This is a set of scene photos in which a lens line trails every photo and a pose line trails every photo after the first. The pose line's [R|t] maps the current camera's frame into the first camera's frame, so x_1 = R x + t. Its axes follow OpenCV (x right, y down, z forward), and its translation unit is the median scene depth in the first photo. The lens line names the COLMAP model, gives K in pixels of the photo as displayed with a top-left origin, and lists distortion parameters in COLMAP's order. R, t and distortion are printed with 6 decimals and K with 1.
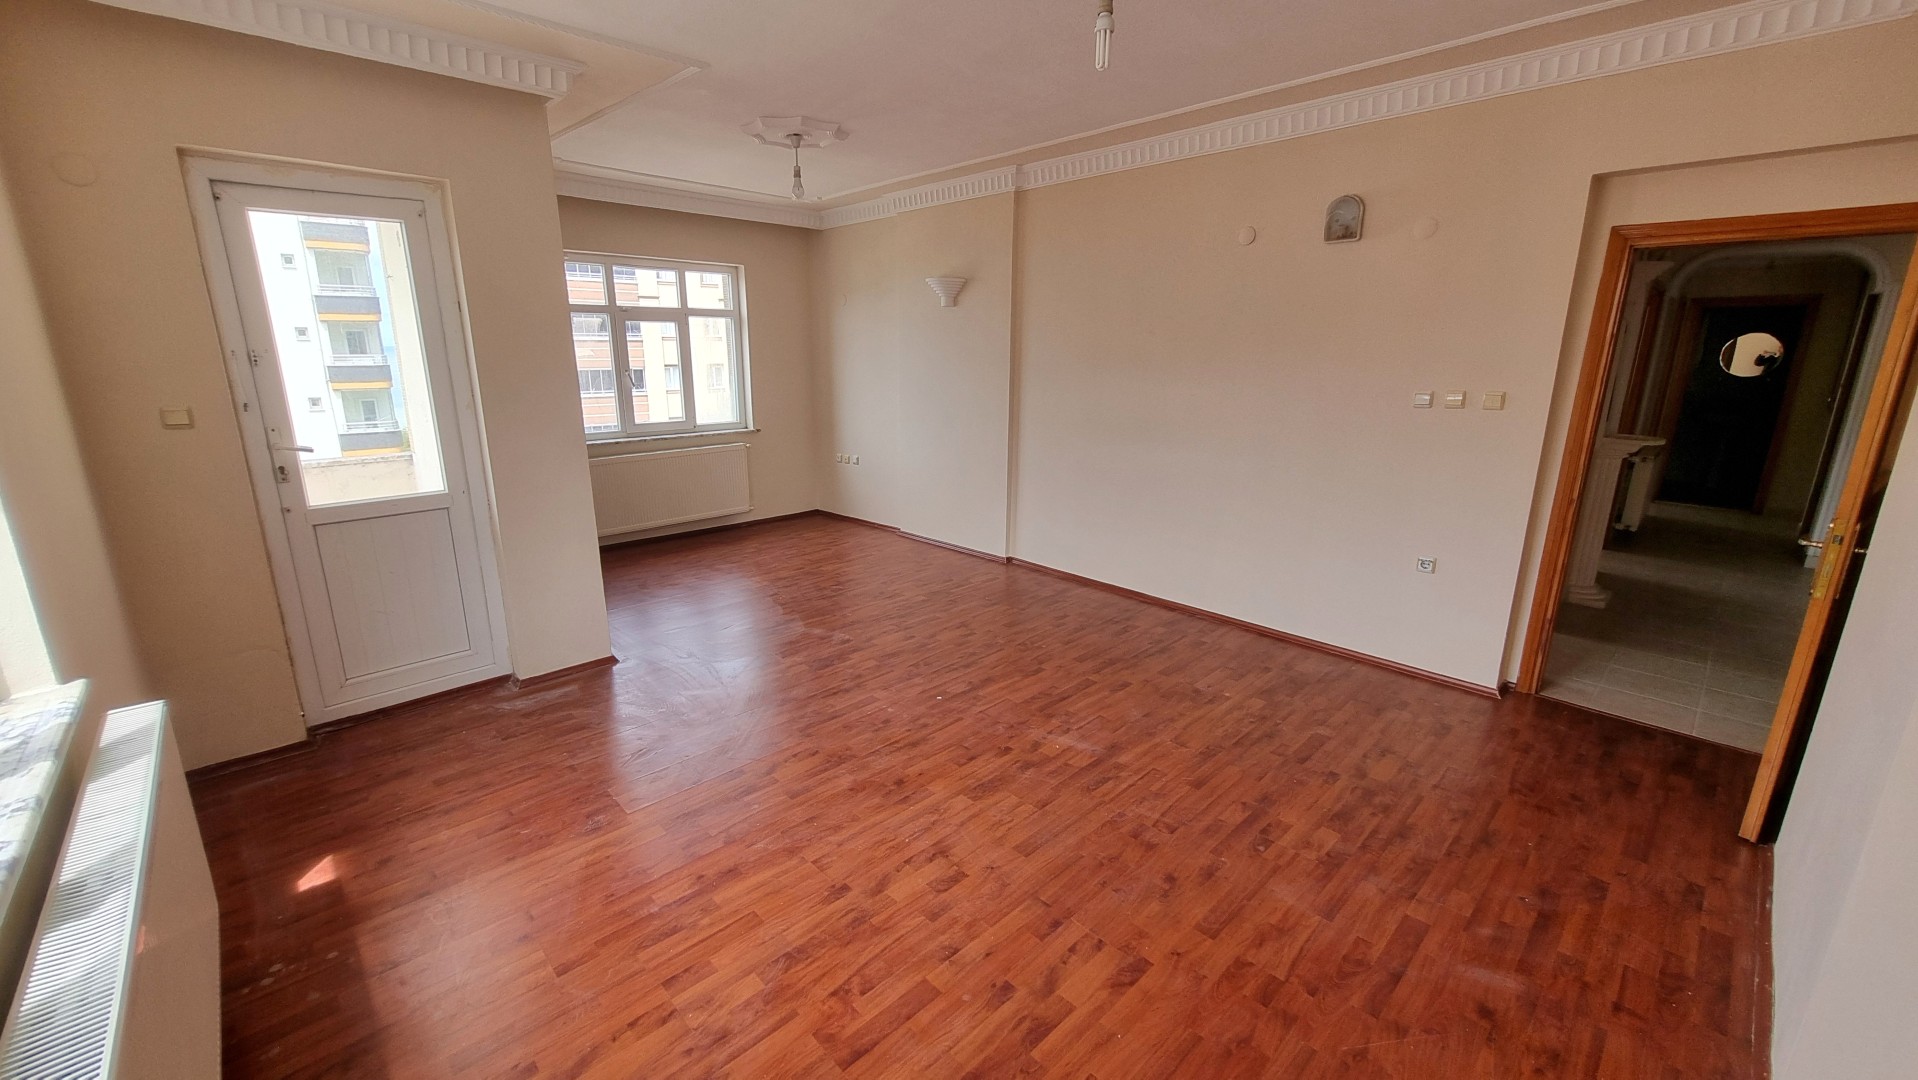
lens RADIAL K [[752.1, 0, 931.0], [0, 752.1, 531.4], [0, 0, 1]] dist [-0.000807, 0.002966]
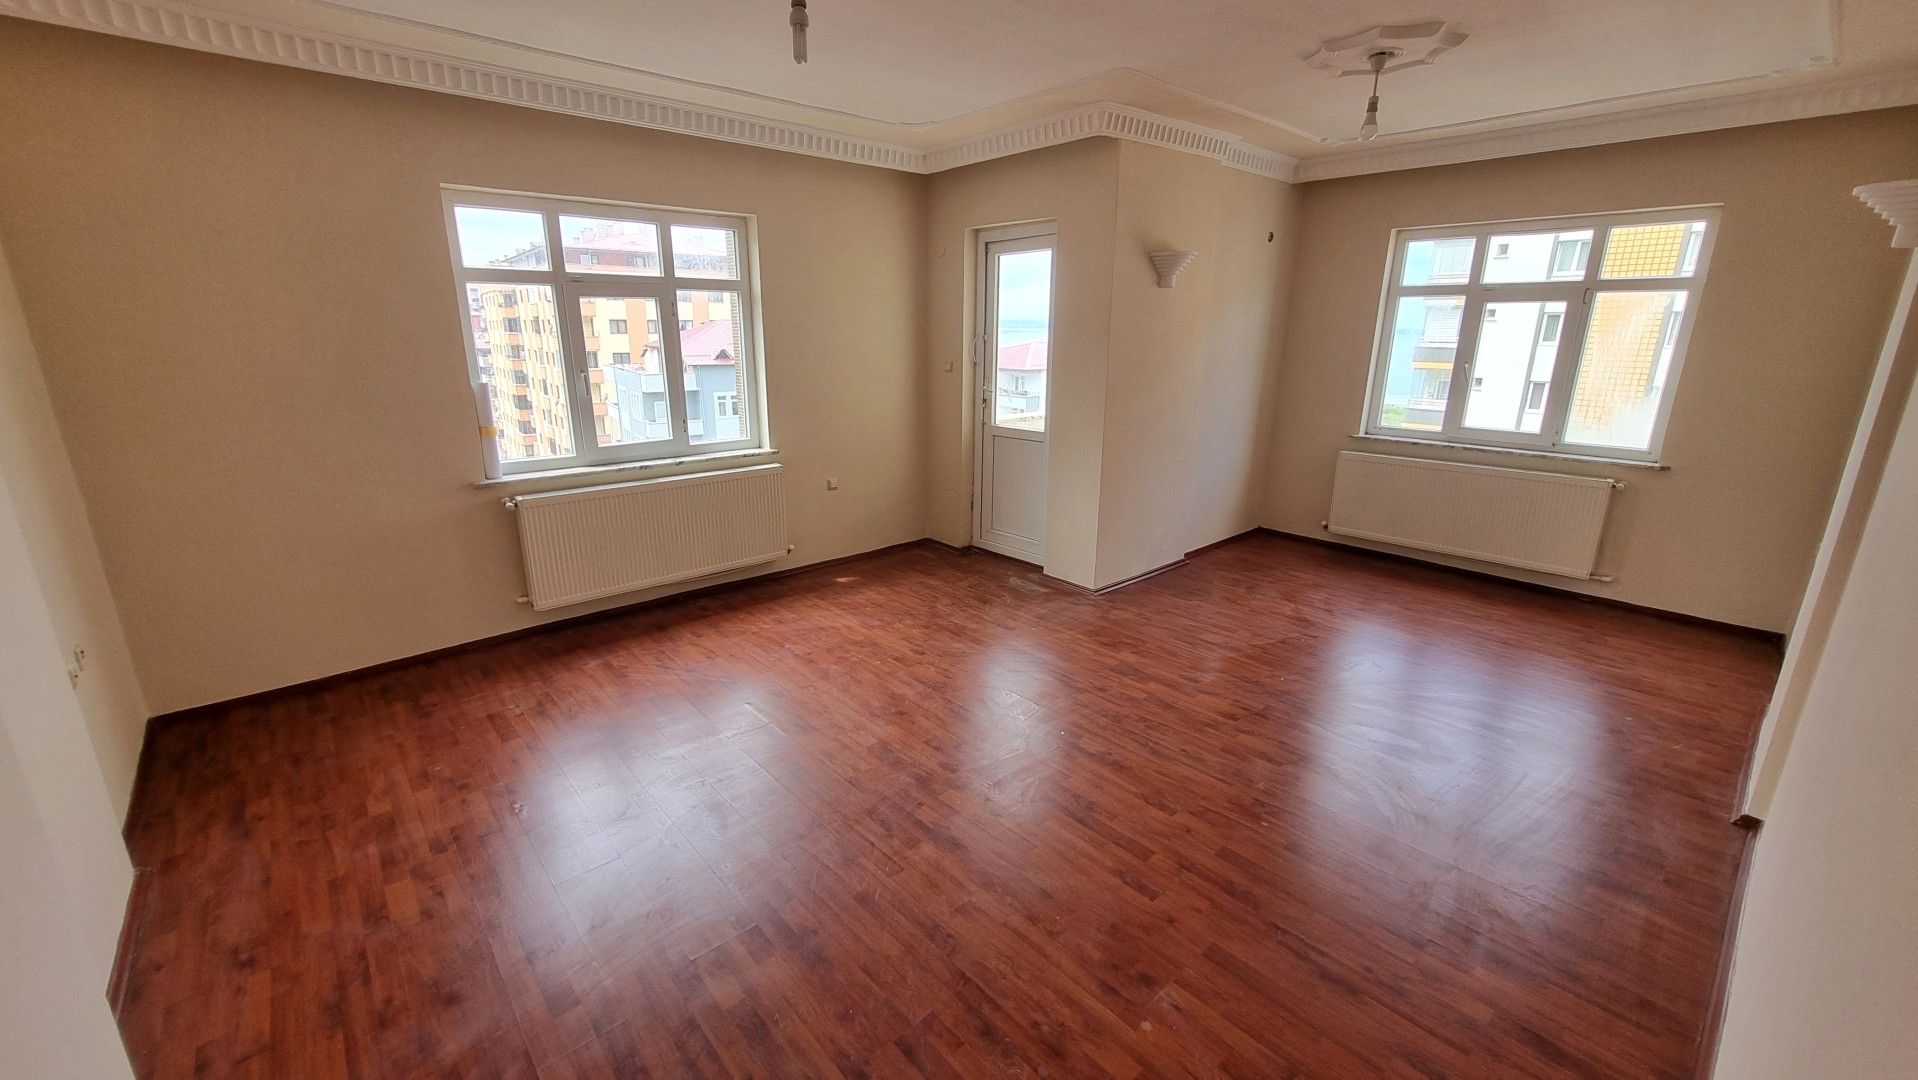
lens RADIAL K [[752.1, 0, 931.0], [0, 752.1, 531.4], [0, 0, 1]] dist [-0.000807, 0.002966]
pose [[-0.040695, 0.260032, -0.964742, 0.765123], [-0.241943, 0.934243, 0.262017, -0.184483], [0.969437, 0.244076, 0.024894, 0.727095]]
